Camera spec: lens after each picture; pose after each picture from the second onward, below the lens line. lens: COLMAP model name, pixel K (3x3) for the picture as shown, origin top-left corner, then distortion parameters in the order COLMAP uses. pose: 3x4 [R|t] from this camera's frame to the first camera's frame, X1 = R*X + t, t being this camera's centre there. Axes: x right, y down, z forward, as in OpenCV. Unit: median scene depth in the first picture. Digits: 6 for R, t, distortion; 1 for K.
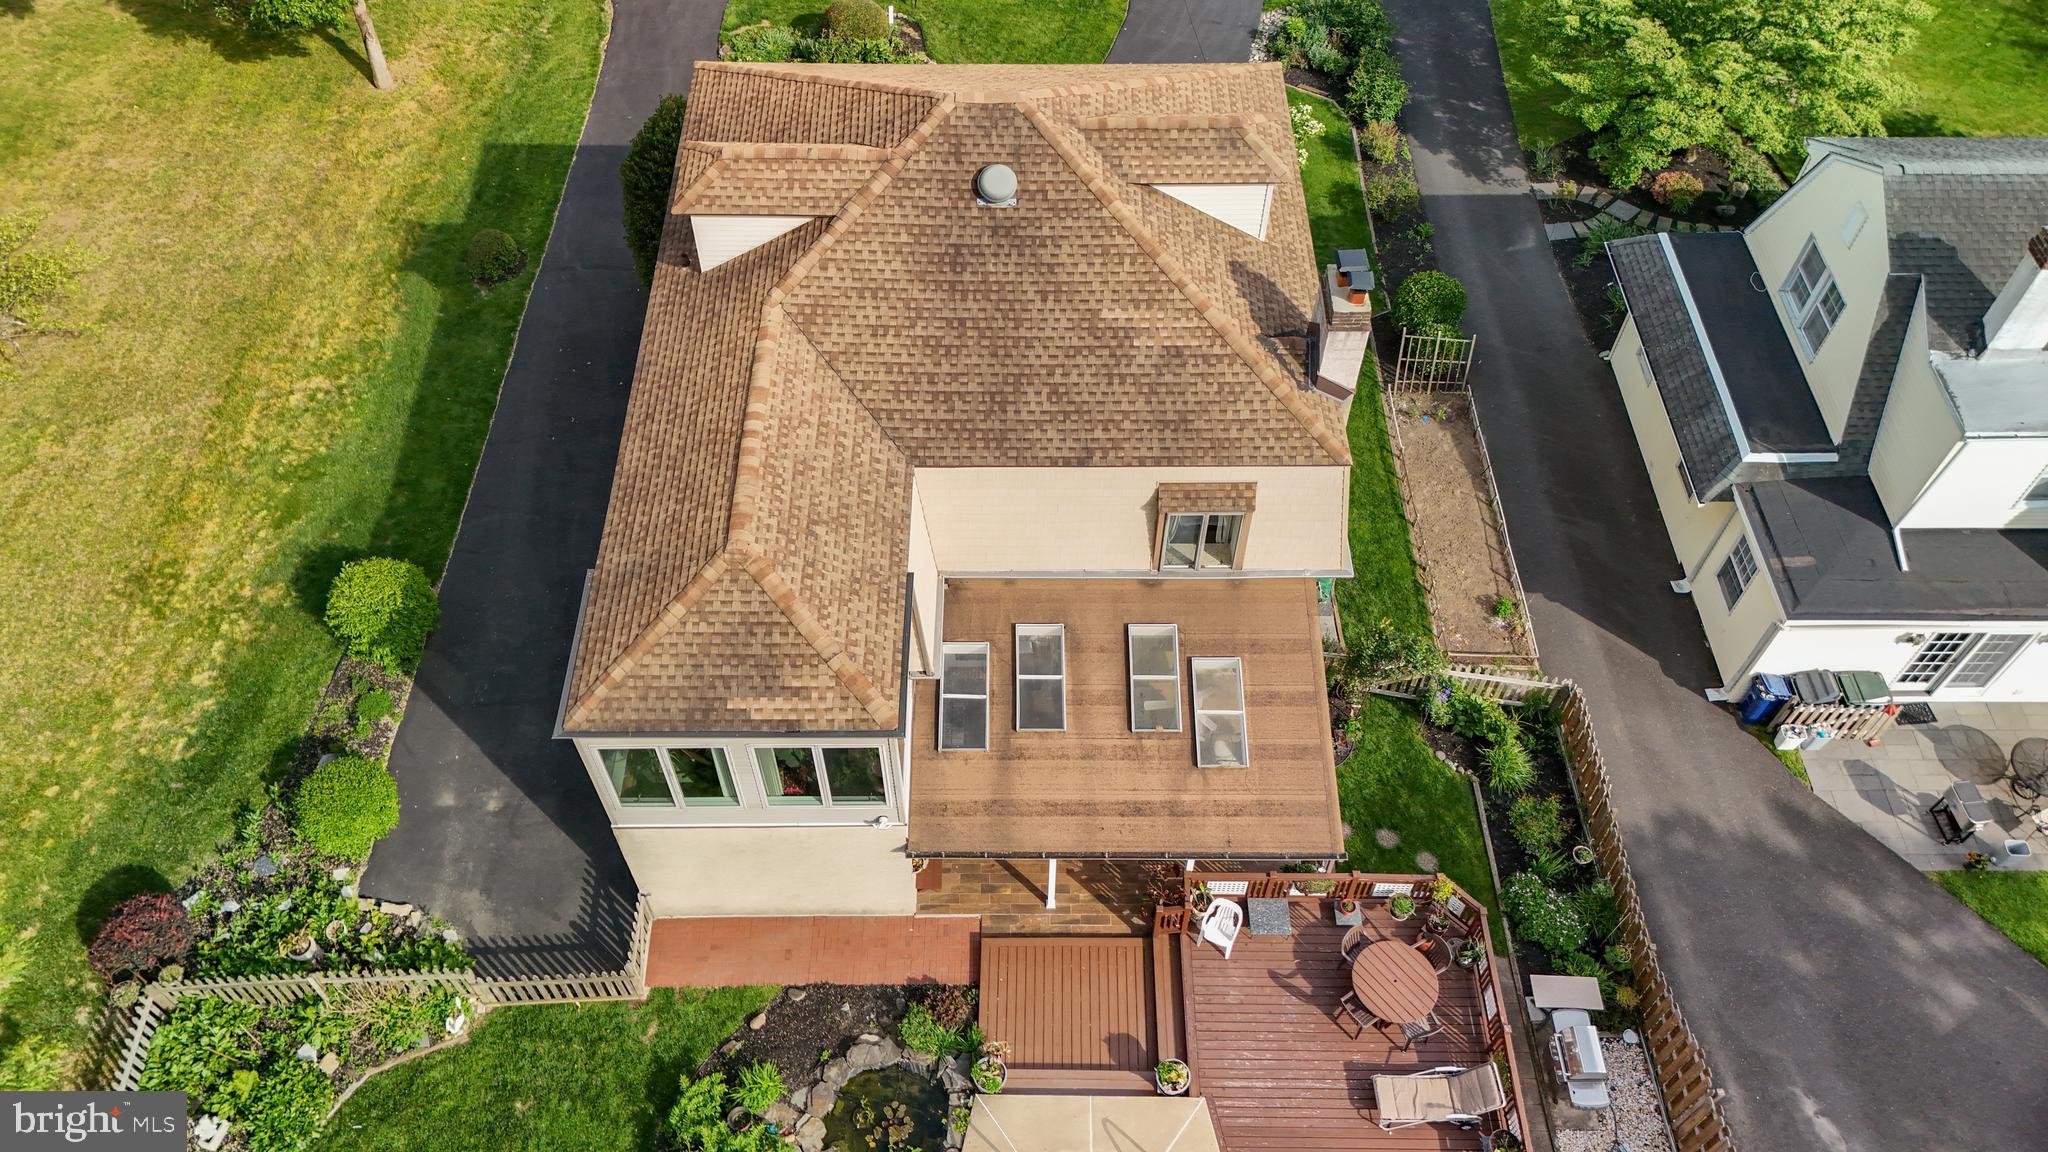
lens RADIAL K [[1519.6, 0, 1024.0], [0, 1519.6, 576.0], [0, 0, 1]] dist [0.074953, -0.062653]
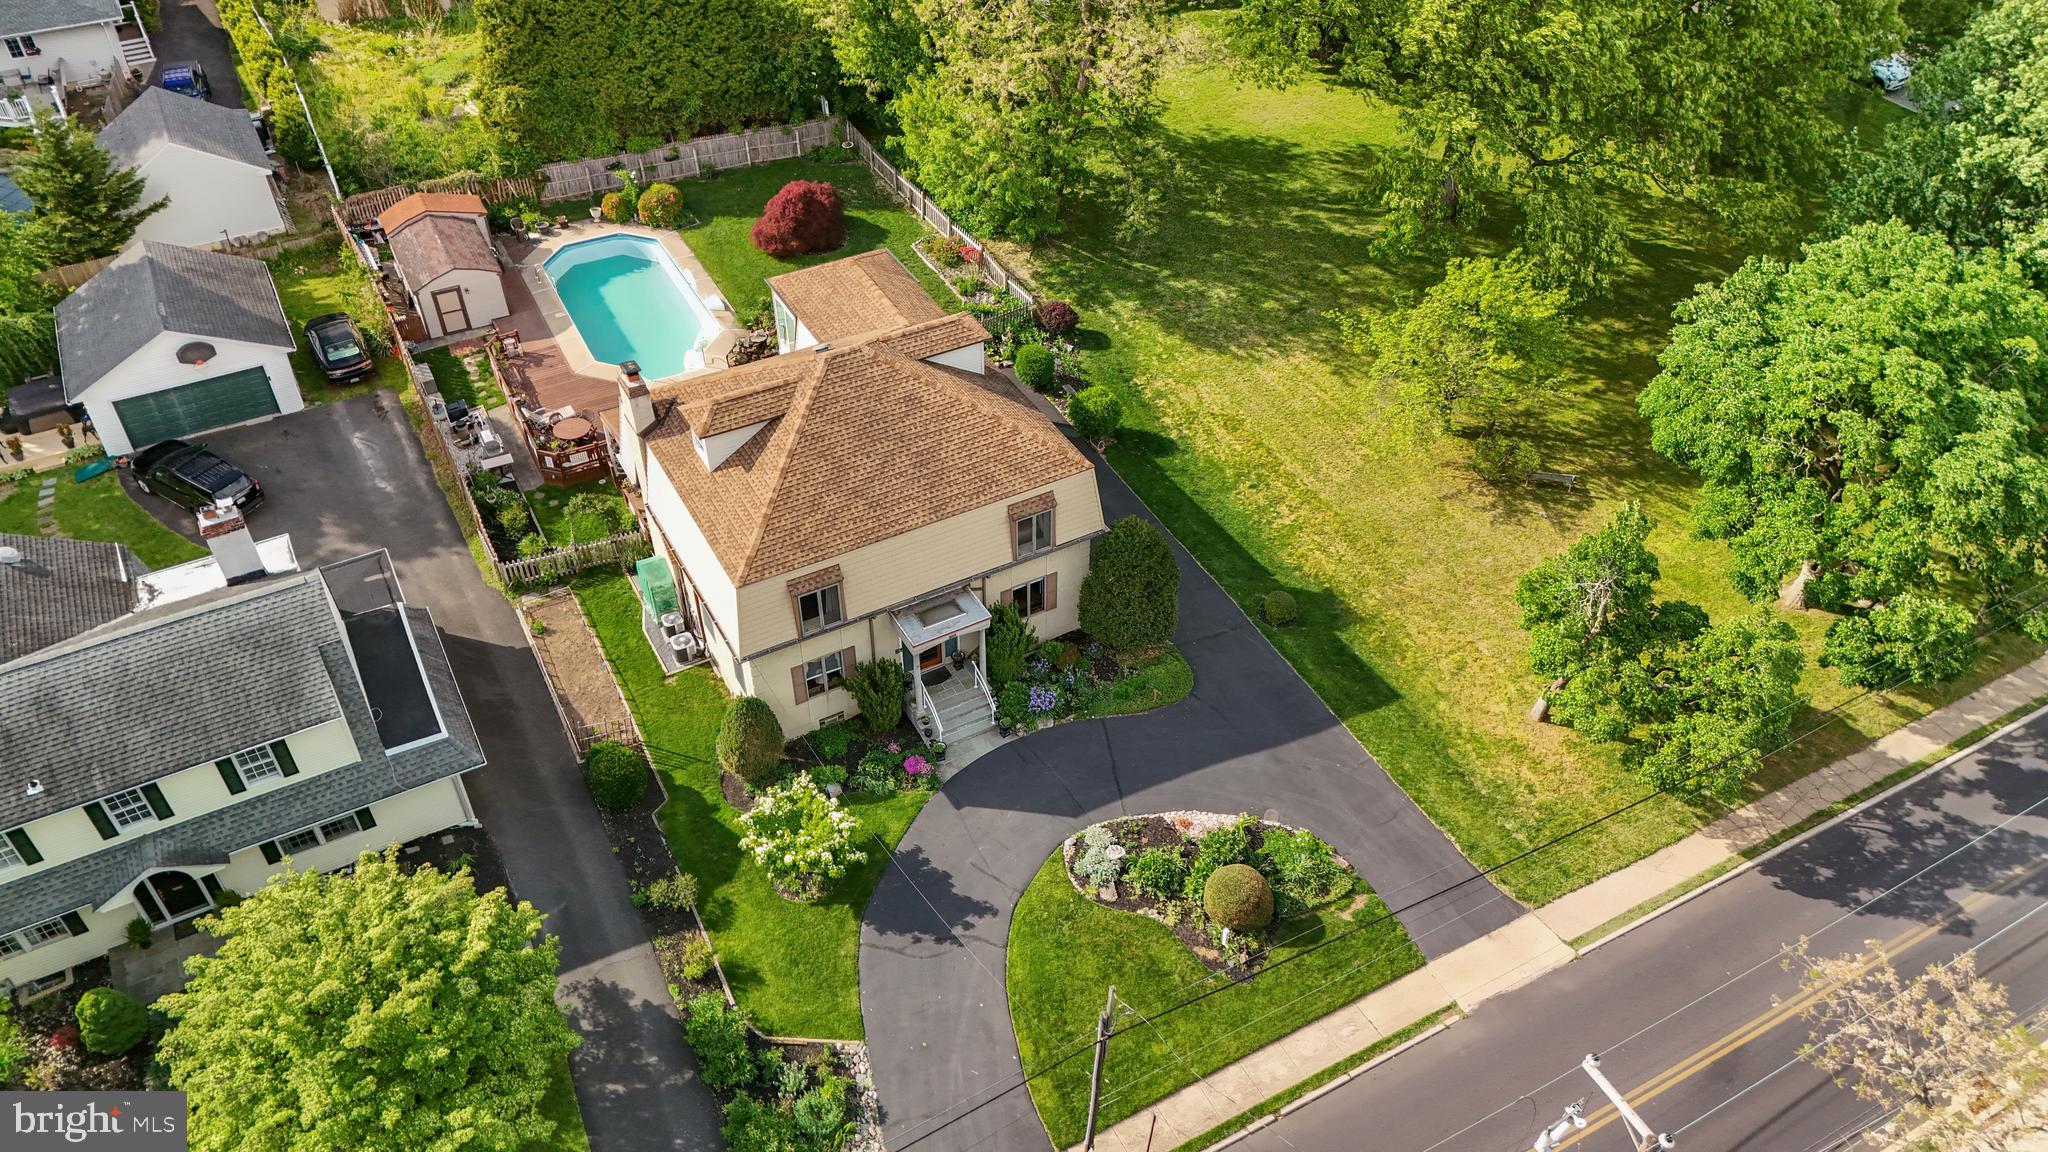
lens RADIAL K [[1498.8, 0, 1024.0], [0, 1498.8, 576.0], [0, 0, 1]] dist [0.077820, -0.073225]
pose [[-0.880967, 0.307242, -0.359861, 0.493916], [-0.379356, -0.004042, 0.925242, -1.978816], [0.282819, 0.951623, 0.120115, 1.049687]]
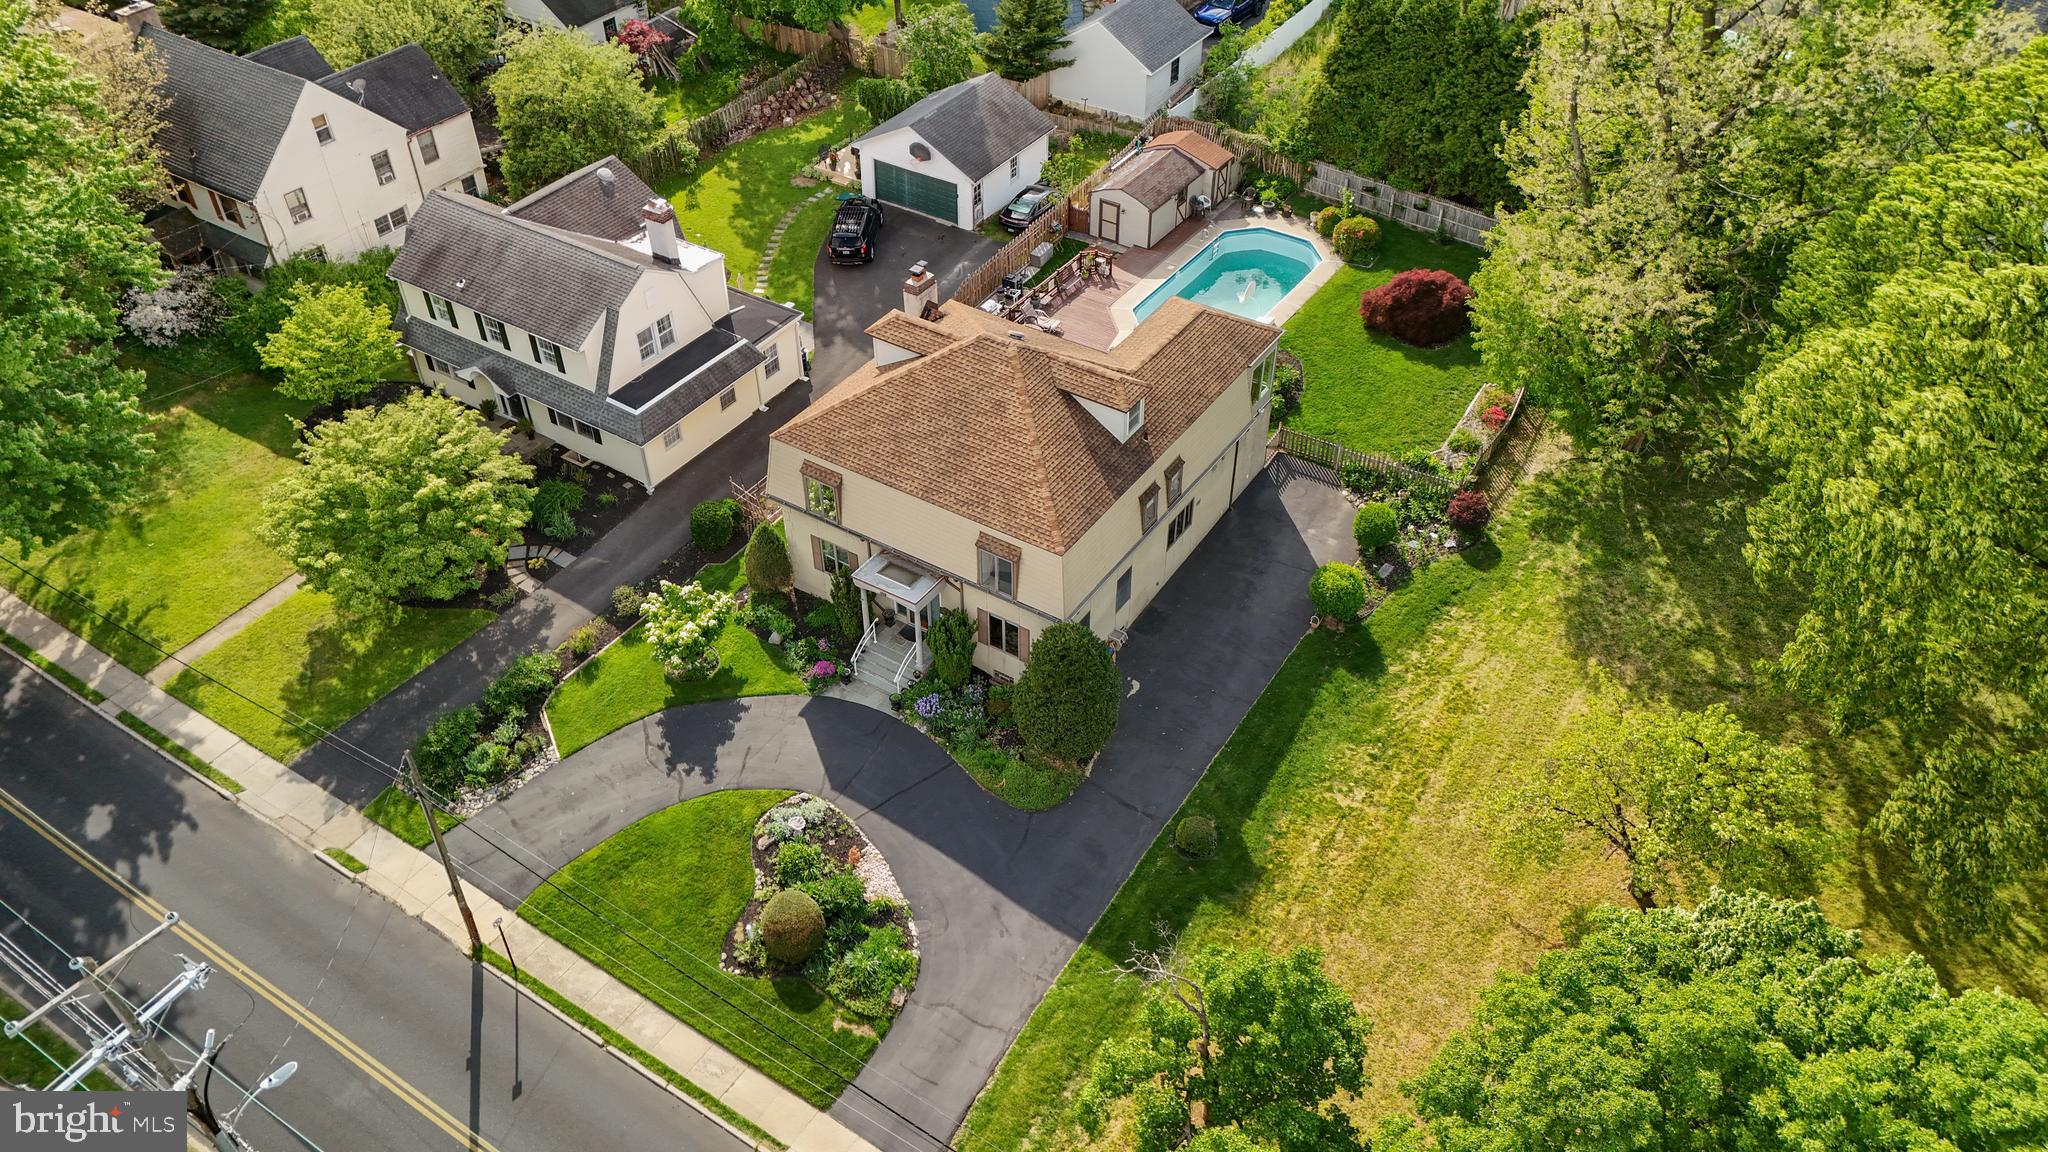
lens RADIAL K [[1505.2, 0, 1024.0], [0, 1505.2, 576.0], [0, 0, 1]] dist [0.084685, -0.073583]
pose [[-0.834832, -0.363036, 0.413836, -0.946550], [0.437713, 0.018164, 0.898931, -1.987256], [-0.333862, 0.931598, 0.143742, 0.946060]]
